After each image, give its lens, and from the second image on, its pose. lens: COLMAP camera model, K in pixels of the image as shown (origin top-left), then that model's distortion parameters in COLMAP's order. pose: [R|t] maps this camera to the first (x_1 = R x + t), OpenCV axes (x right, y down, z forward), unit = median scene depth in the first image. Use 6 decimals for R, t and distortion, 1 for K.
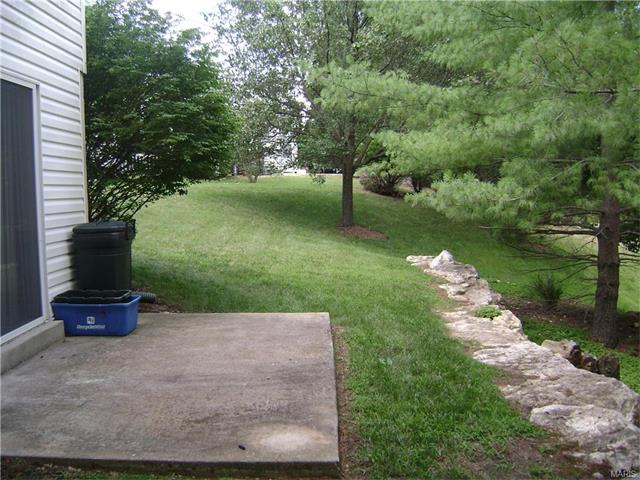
lens RADIAL K [[660.4, 0, 308.6], [0, 660.4, 239.5], [0, 0, 1]] dist [-0.163159, 0.118879]
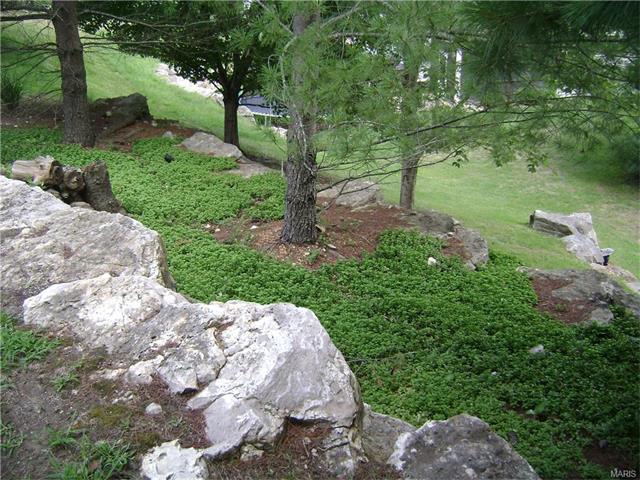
lens RADIAL K [[660.4, 0, 308.6], [0, 660.4, 239.5], [0, 0, 1]] dist [-0.163159, 0.118879]
pose [[0.698160, -0.287455, 0.655700, 0.105949], [0.061698, 0.936606, 0.344909, -0.004582], [-0.713278, -0.200346, 0.671636, 0.275680]]
